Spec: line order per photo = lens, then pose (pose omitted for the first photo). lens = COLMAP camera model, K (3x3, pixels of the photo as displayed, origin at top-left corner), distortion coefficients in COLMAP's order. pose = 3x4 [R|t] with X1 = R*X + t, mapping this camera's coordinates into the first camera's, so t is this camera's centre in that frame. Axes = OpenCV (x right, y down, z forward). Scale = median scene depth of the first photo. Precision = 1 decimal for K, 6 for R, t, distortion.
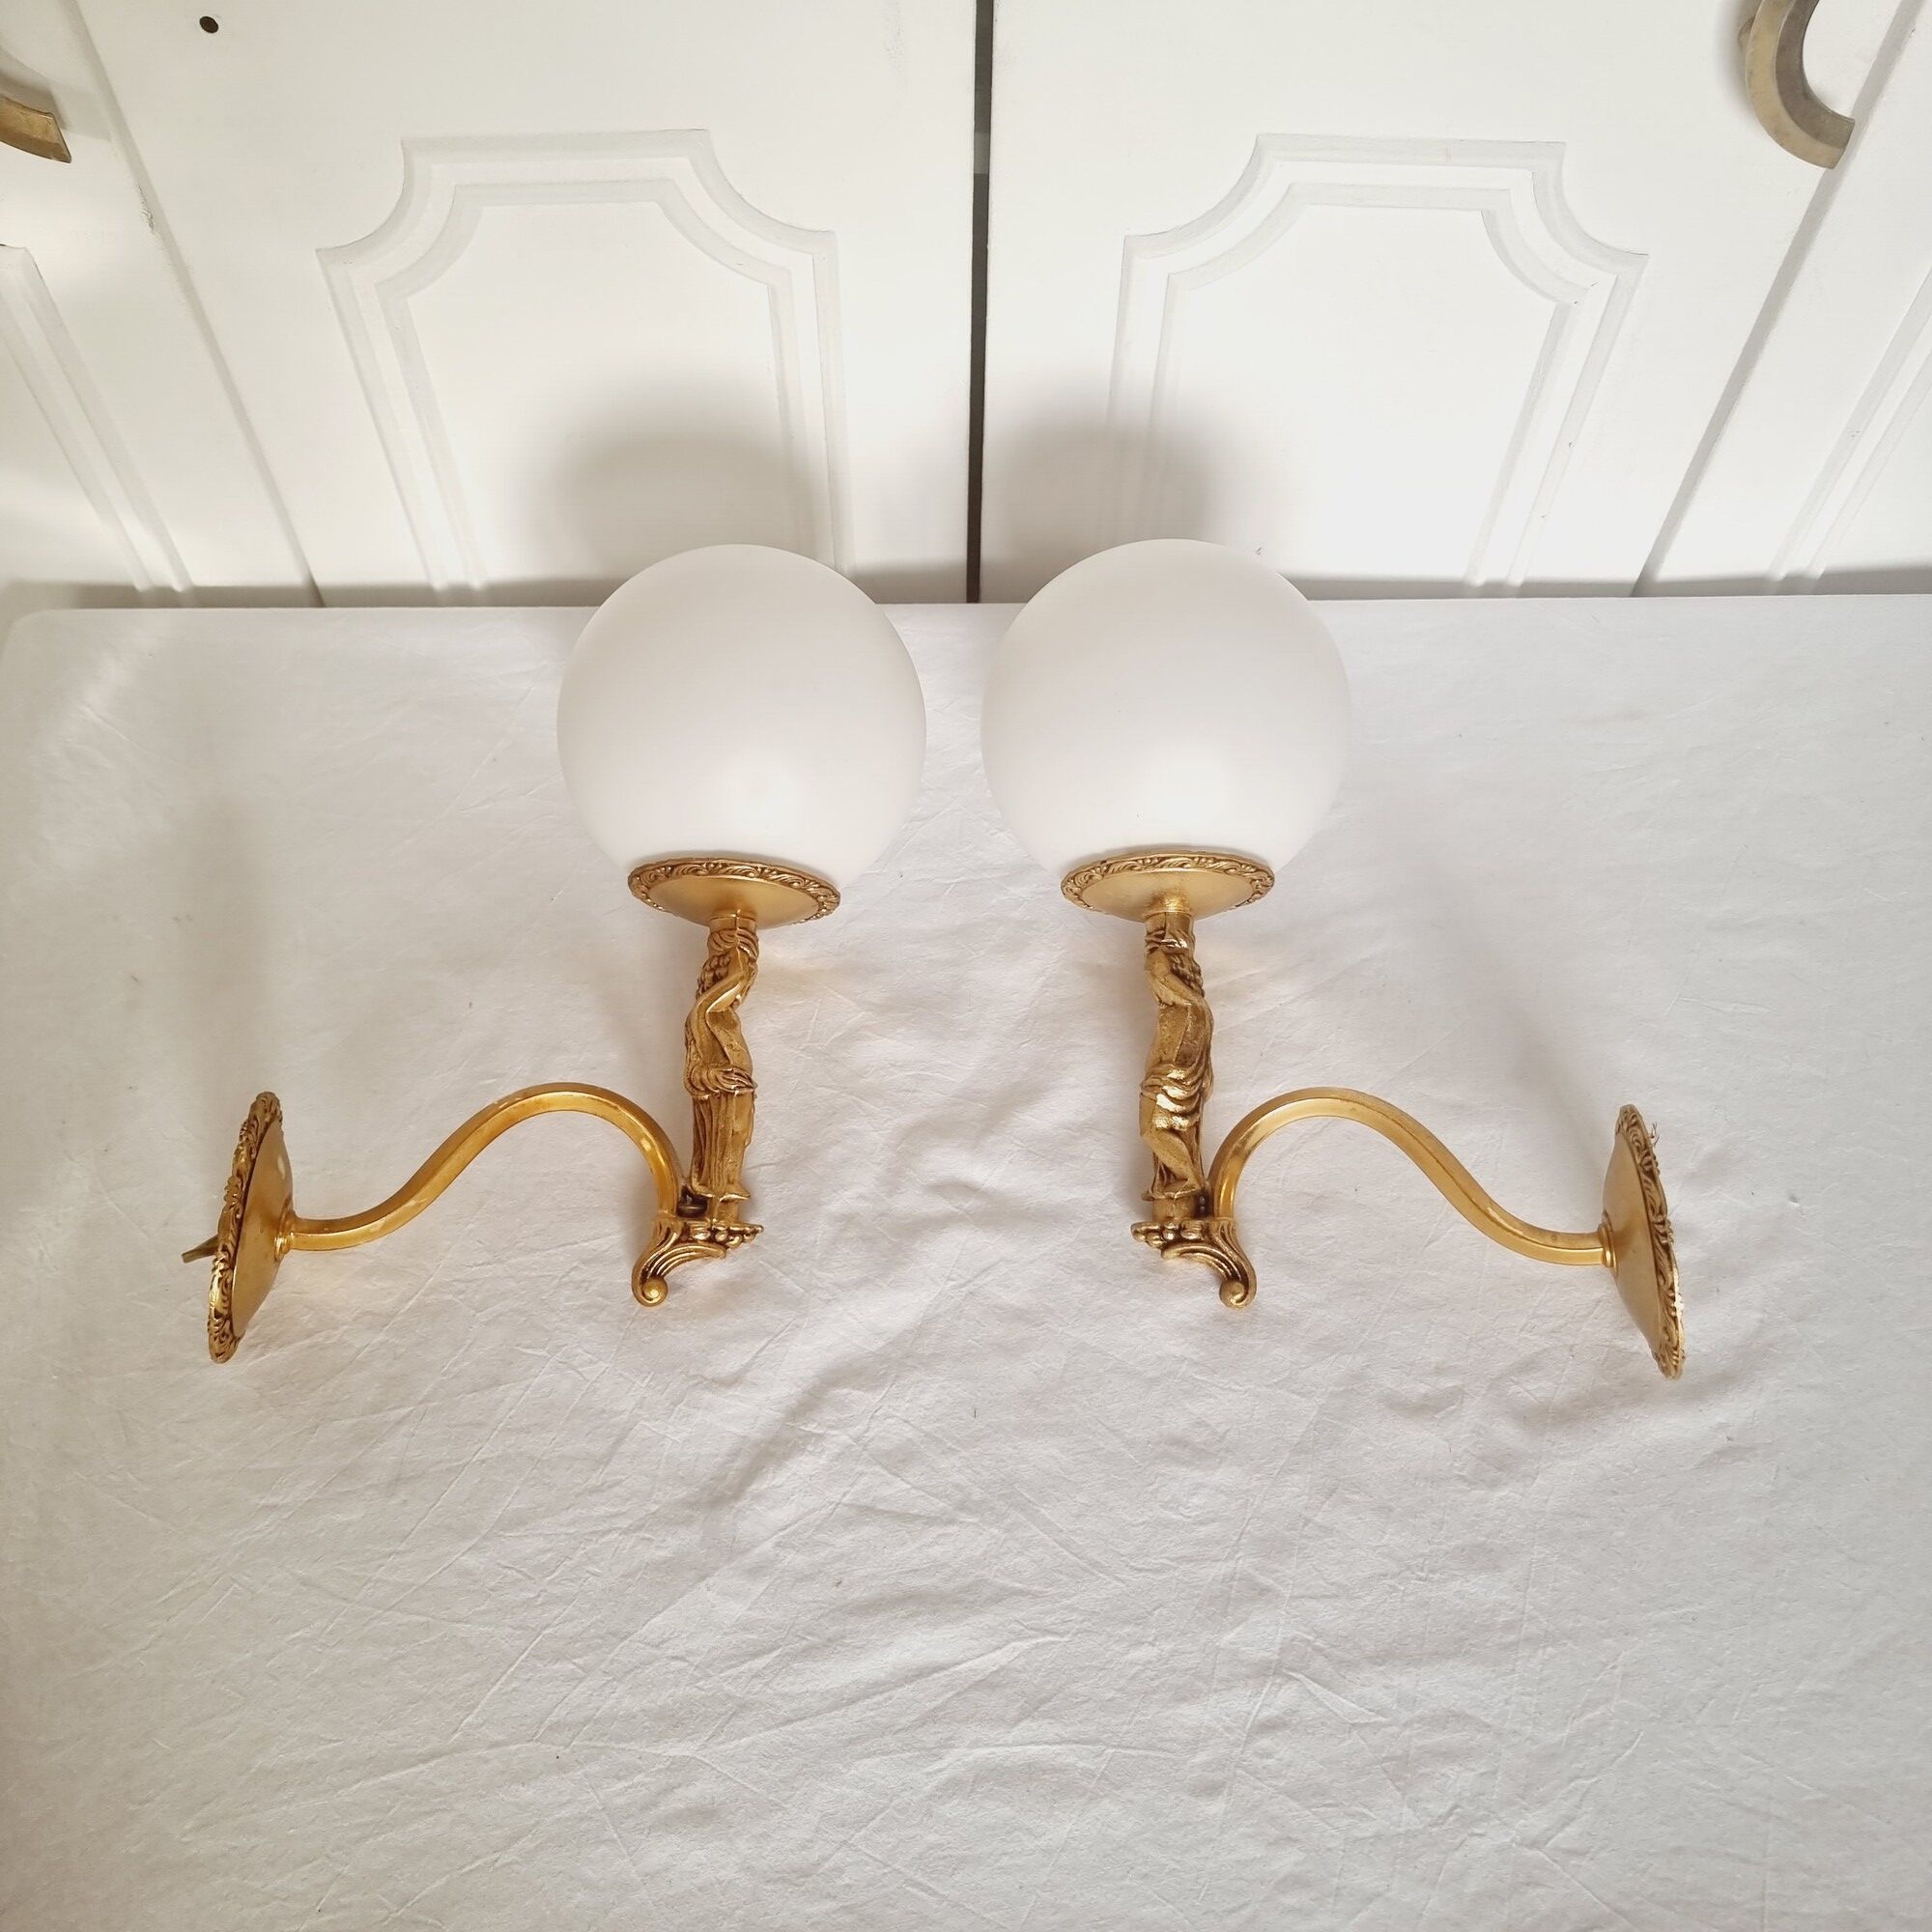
lens RADIAL K [[1851.1, 0, 930.9], [0, 1851.1, 1008.0], [0, 0, 1]] dist [0.020538, 0.000000]
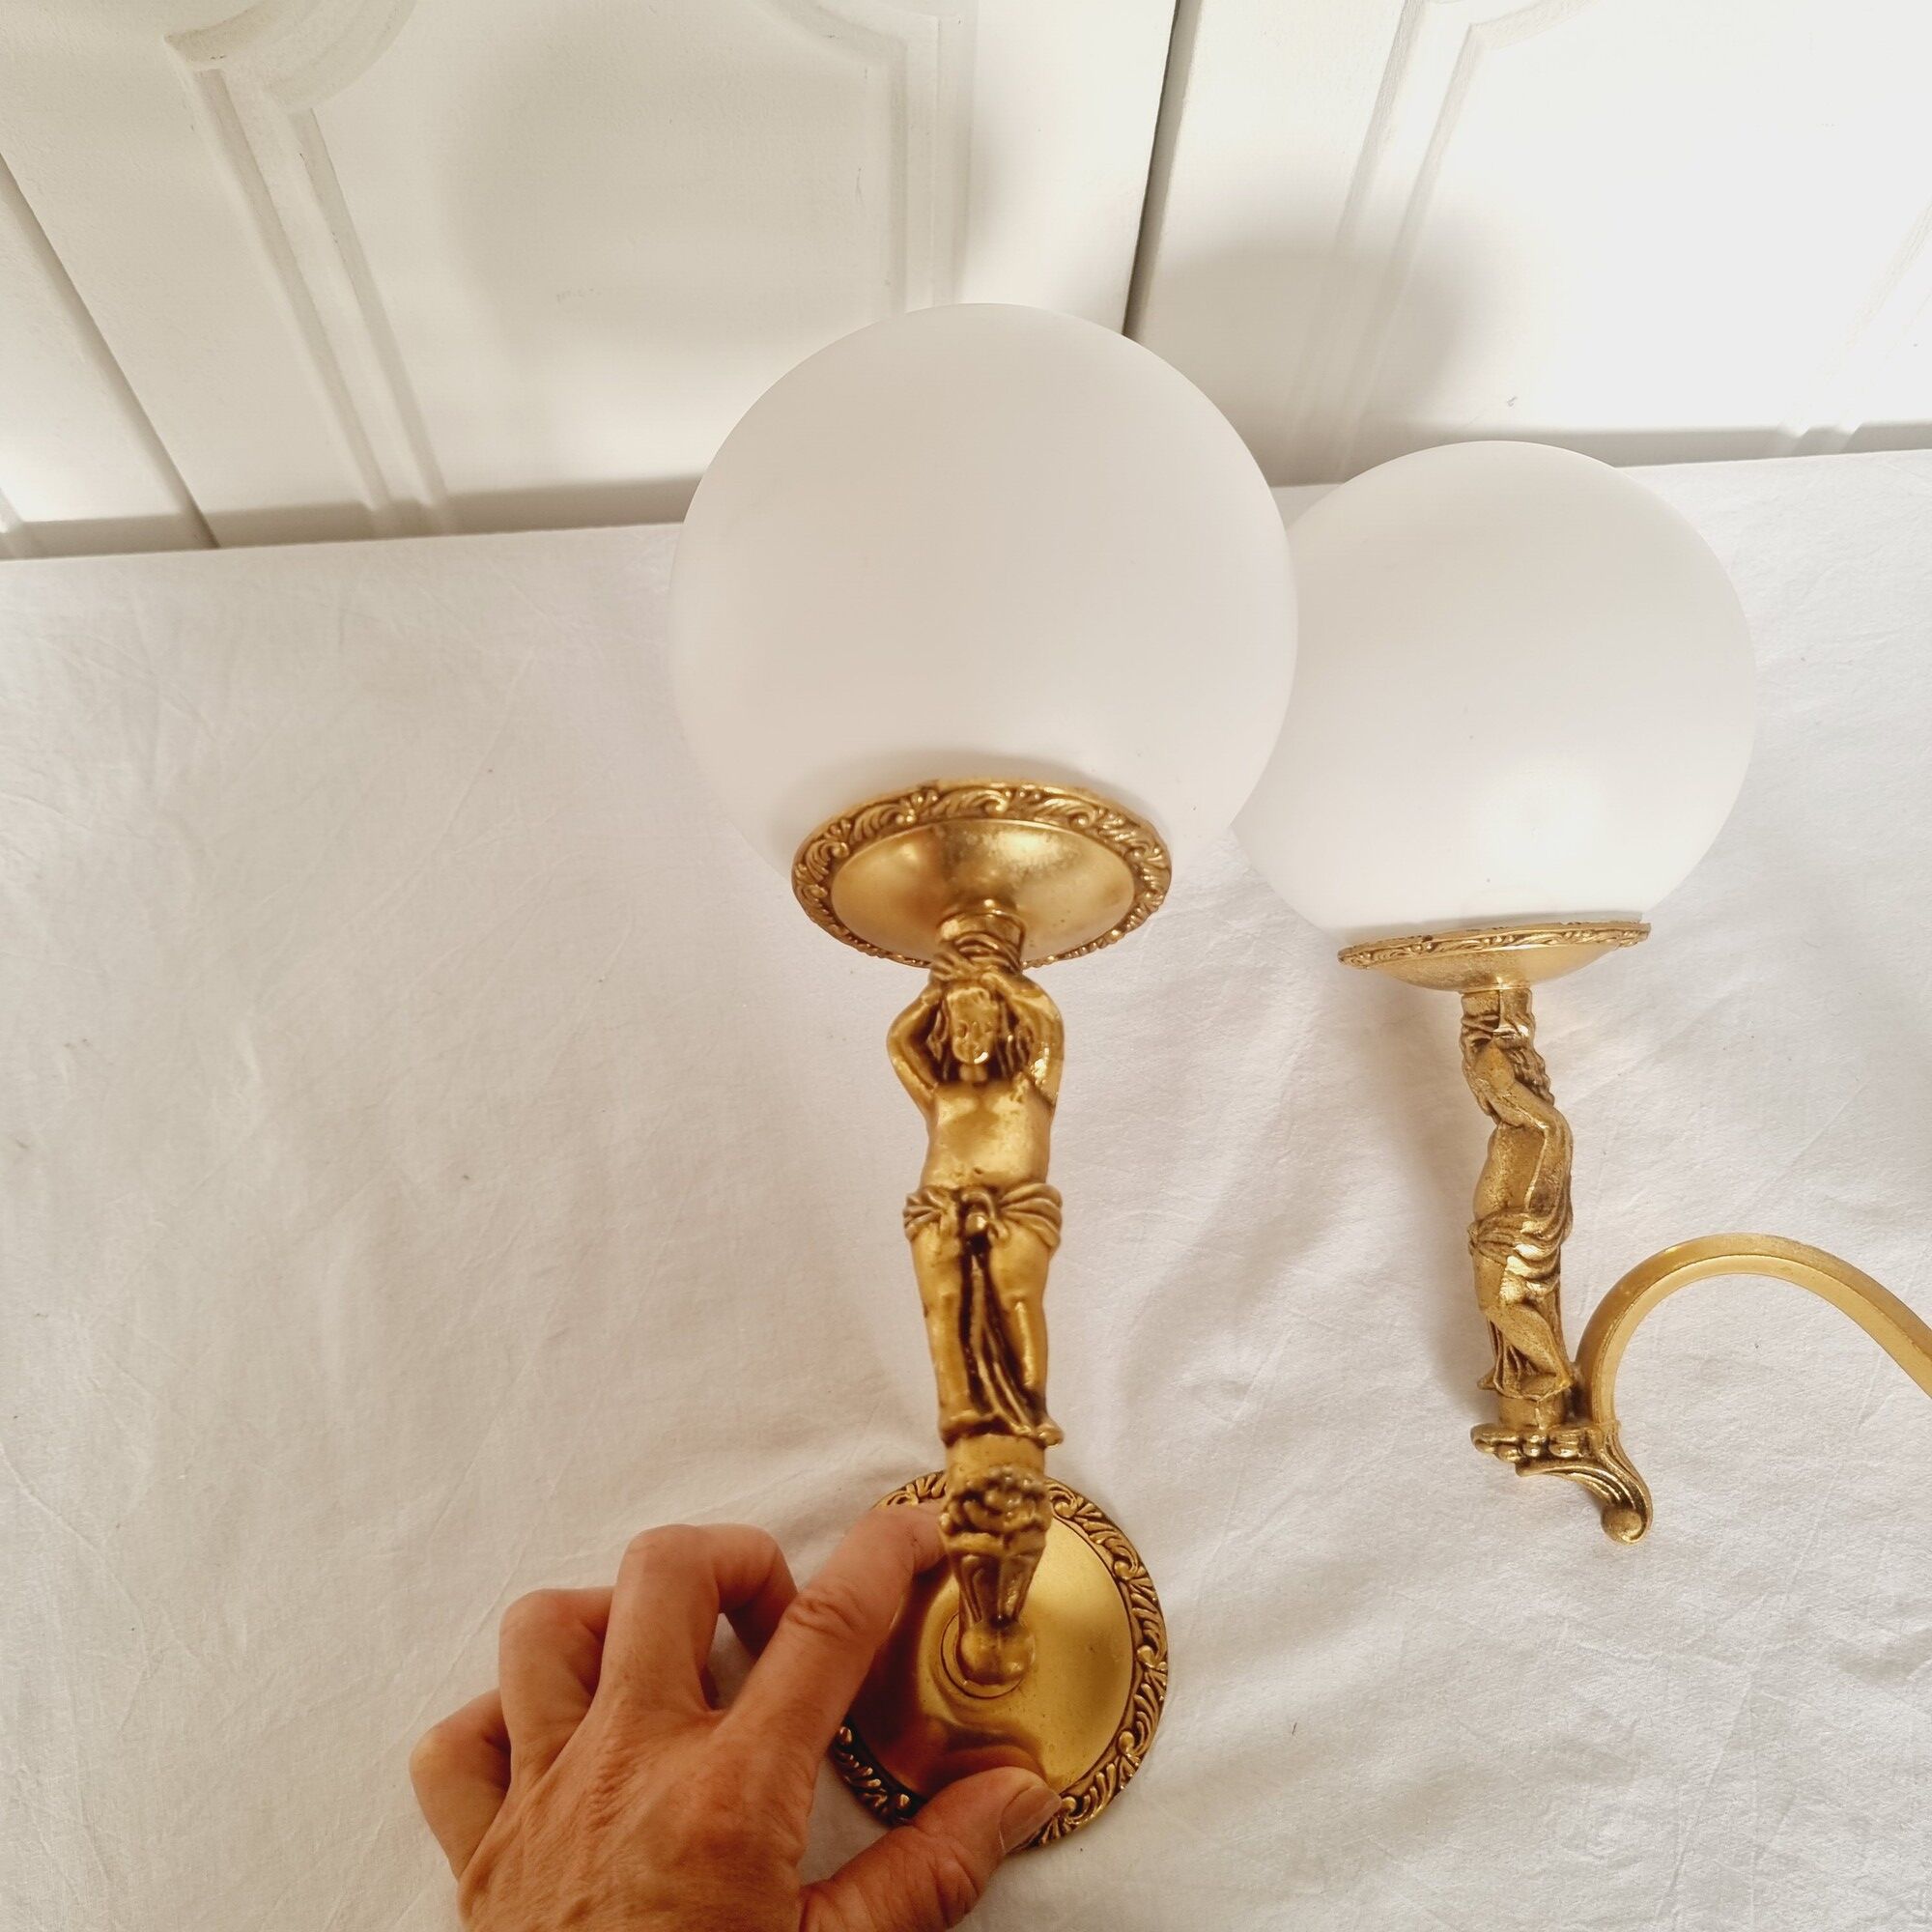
lens RADIAL K [[1851.1, 0, 924.0], [0, 1851.1, 995.3], [0, 0, 1]] dist [0.020538, 0.000000]
pose [[0.996332, -0.065317, 0.055291, -0.135653], [0.056190, 0.986626, 0.153010, -0.175902], [-0.064546, -0.149342, 0.986677, 0.322056]]
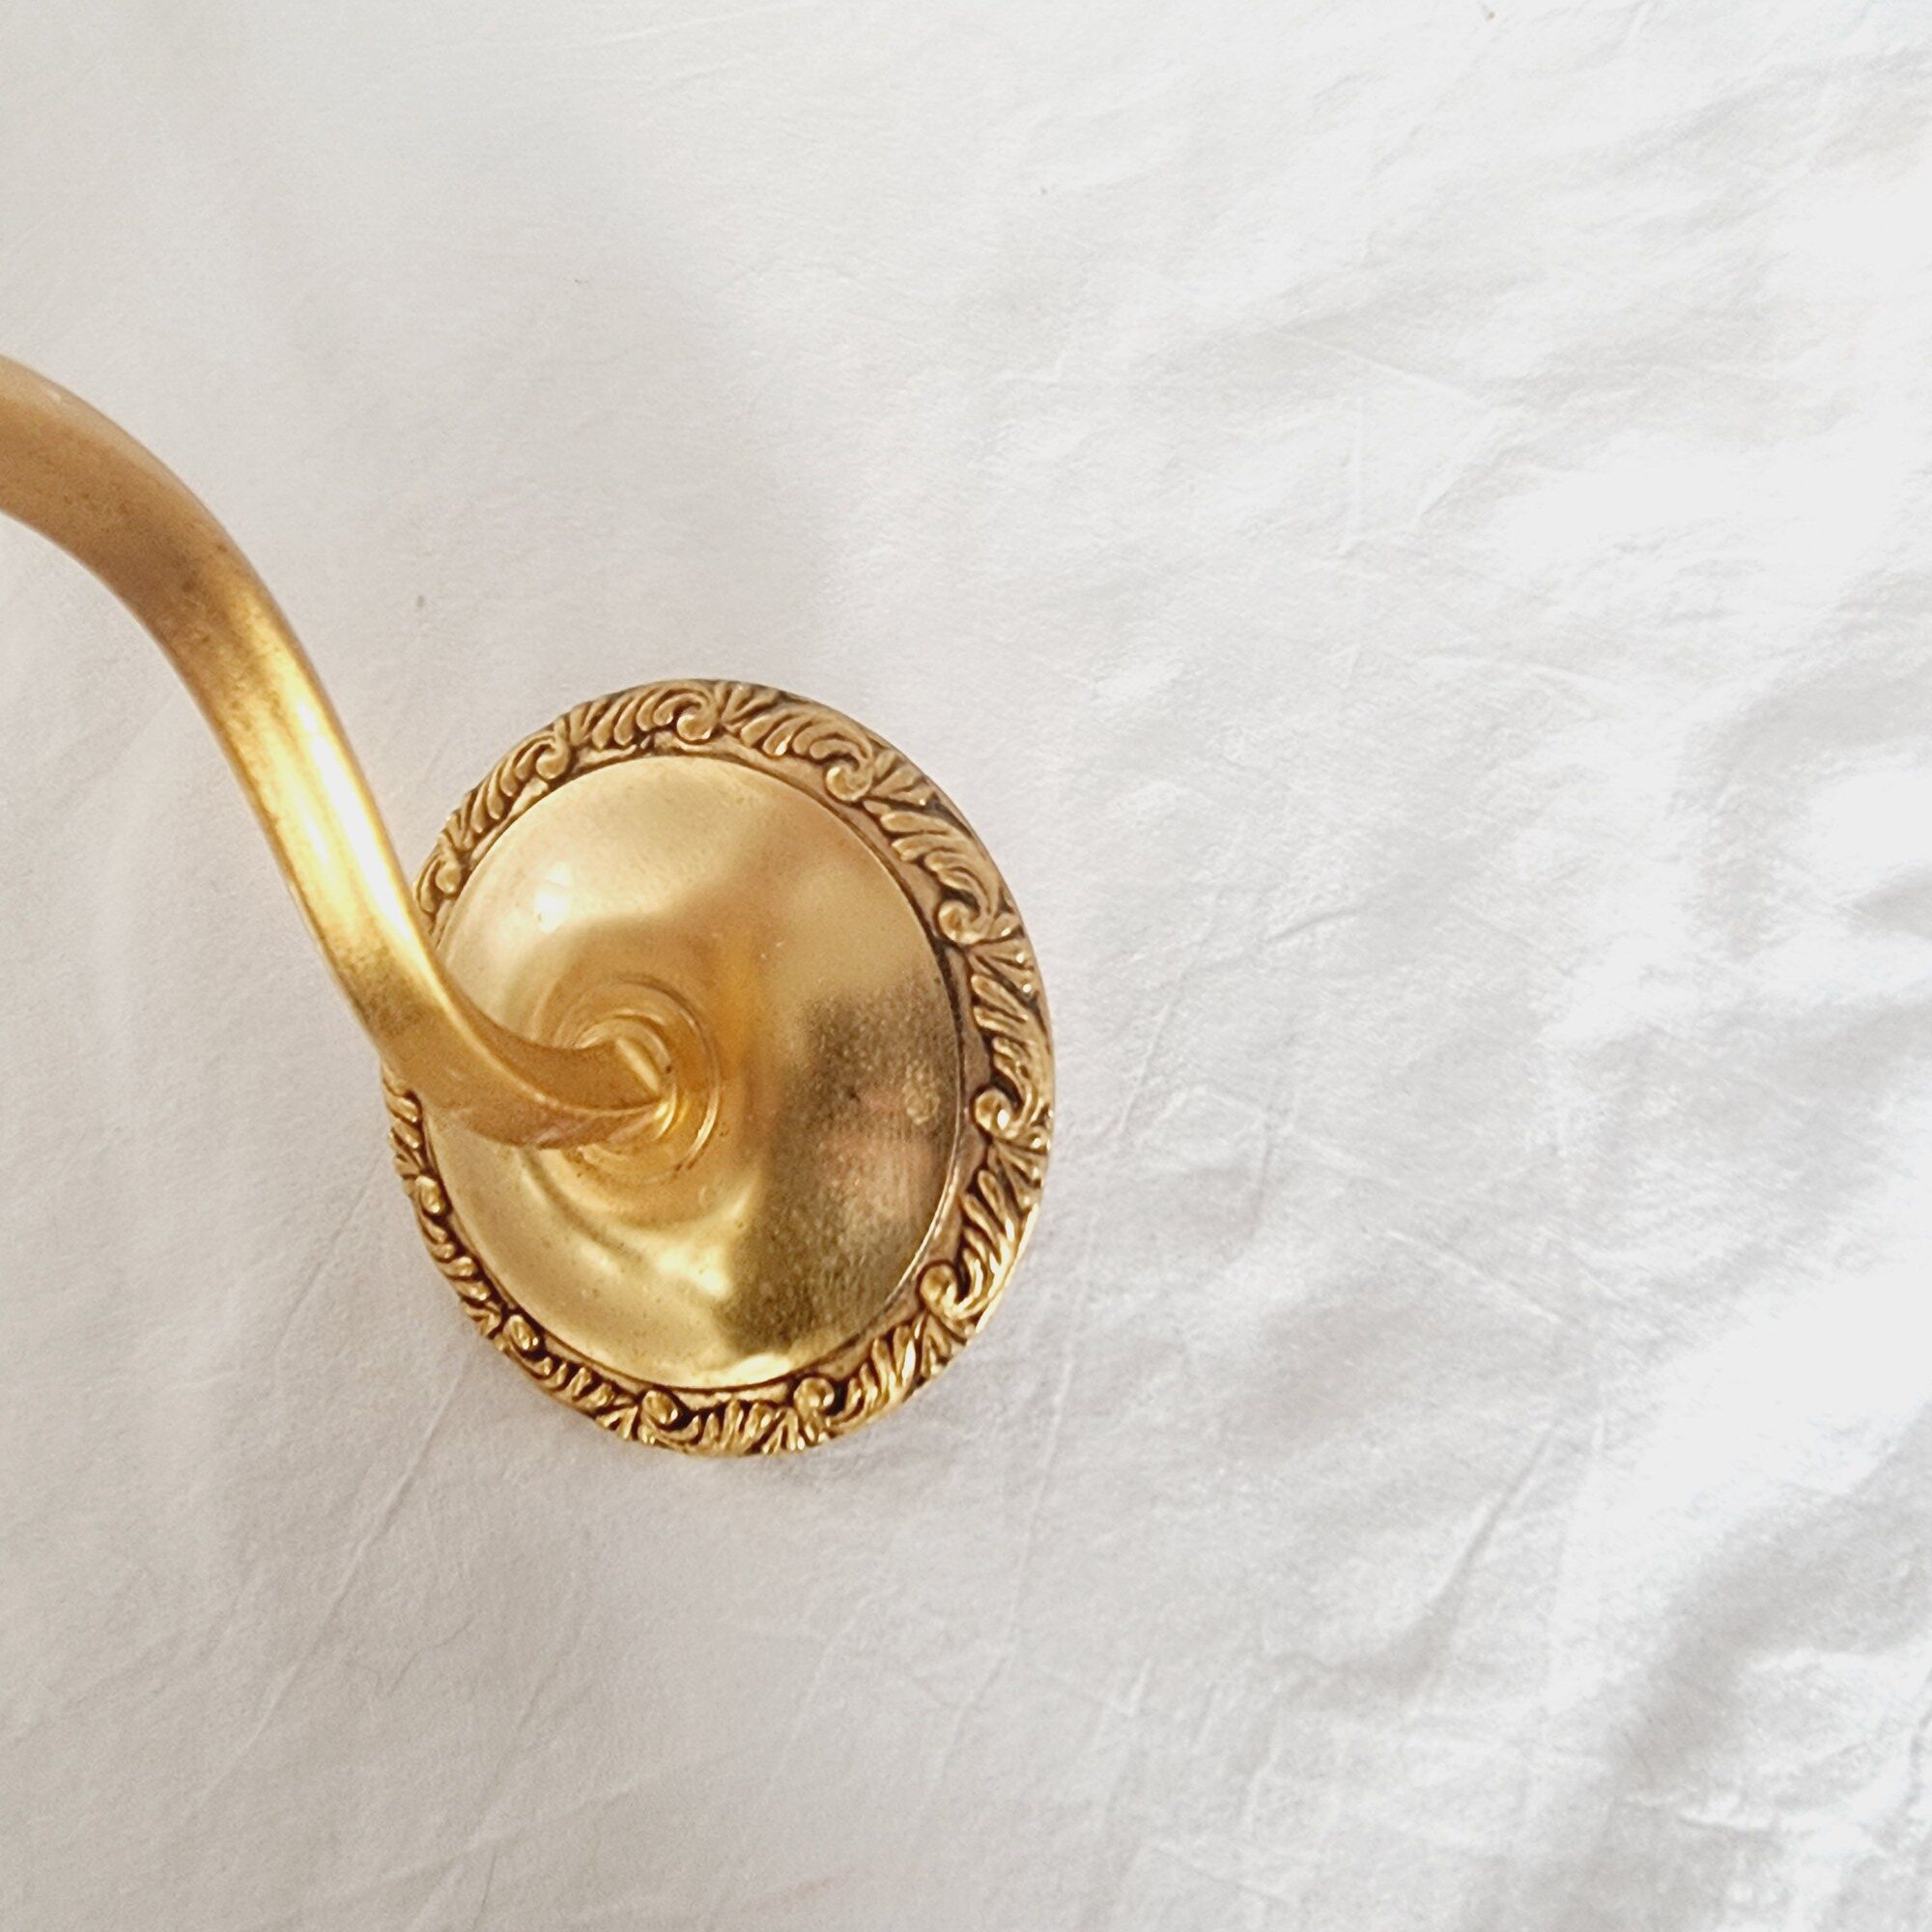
lens RADIAL K [[1822.5, 0, 949.6], [0, 1822.5, 808.5], [0, 0, 1]] dist [-0.001870, 0.000000]
pose [[0.978587, -0.171452, -0.113895, -0.119694], [0.189389, 0.966727, 0.171964, -0.003915], [0.080622, -0.189852, 0.978497, 0.701426]]
